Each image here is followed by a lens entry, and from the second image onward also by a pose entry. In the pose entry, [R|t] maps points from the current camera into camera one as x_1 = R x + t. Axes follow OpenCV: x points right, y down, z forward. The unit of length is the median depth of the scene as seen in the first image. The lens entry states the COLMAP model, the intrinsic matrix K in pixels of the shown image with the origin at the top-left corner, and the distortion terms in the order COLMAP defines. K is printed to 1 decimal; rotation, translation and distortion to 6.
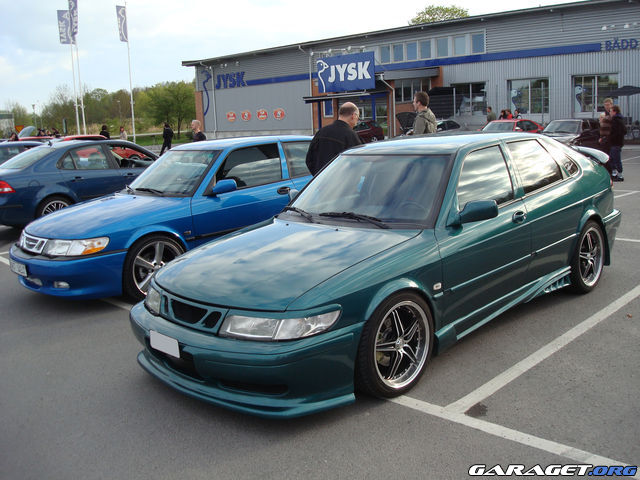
lens RADIAL K [[722.4, 0, 320.0], [0, 722.4, 240.0], [0, 0, 1]] dist [-0.003703, -0.333780]
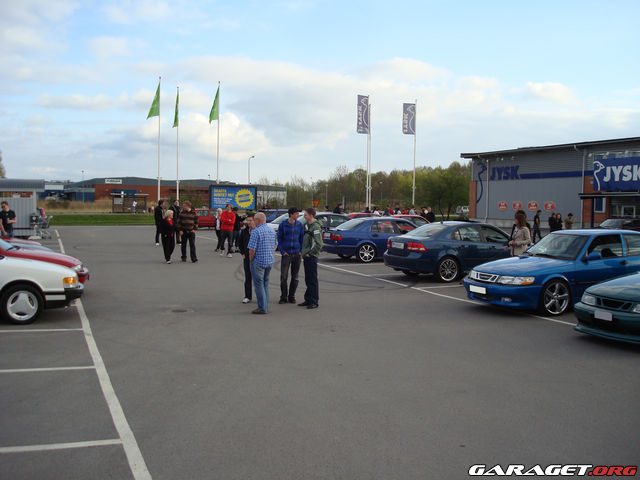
lens RADIAL K [[722.4, 0, 320.0], [0, 722.4, 240.0], [0, 0, 1]] dist [-0.003703, -0.333780]
pose [[0.941454, 0.079216, -0.327703, -0.029822], [-0.116403, 0.988606, -0.095437, 0.020177], [0.316409, 0.127995, 0.939948, -0.131857]]
